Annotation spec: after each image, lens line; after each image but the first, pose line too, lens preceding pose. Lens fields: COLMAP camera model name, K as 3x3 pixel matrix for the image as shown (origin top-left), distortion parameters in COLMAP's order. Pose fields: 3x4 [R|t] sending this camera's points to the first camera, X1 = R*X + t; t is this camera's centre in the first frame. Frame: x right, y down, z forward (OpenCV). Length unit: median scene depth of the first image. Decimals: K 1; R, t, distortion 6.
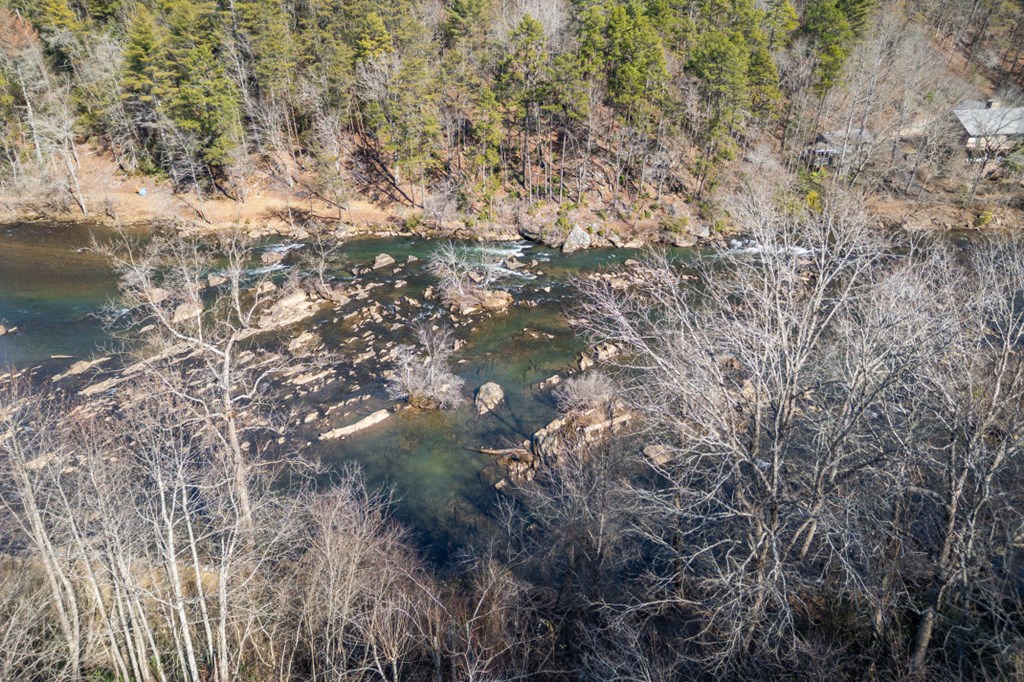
lens RADIAL K [[741.0, 0, 510.4], [0, 741.0, 324.5], [0, 0, 1]] dist [0.065457, -0.047362]
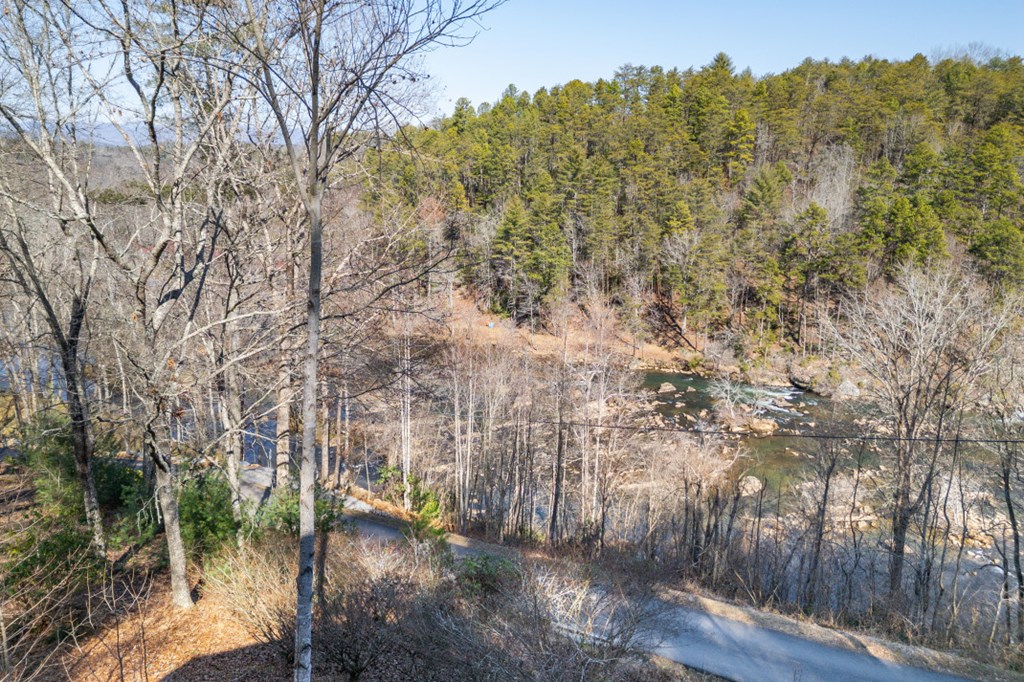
lens RADIAL K [[718.8, 0, 509.7], [0, 718.8, 338.1], [0, 0, 1]] dist [0.085174, -0.074407]
pose [[0.928932, 0.083829, -0.360635, 0.009105], [-0.158868, 0.970054, -0.183729, 0.084414], [0.334433, 0.227965, 0.914432, -0.174681]]
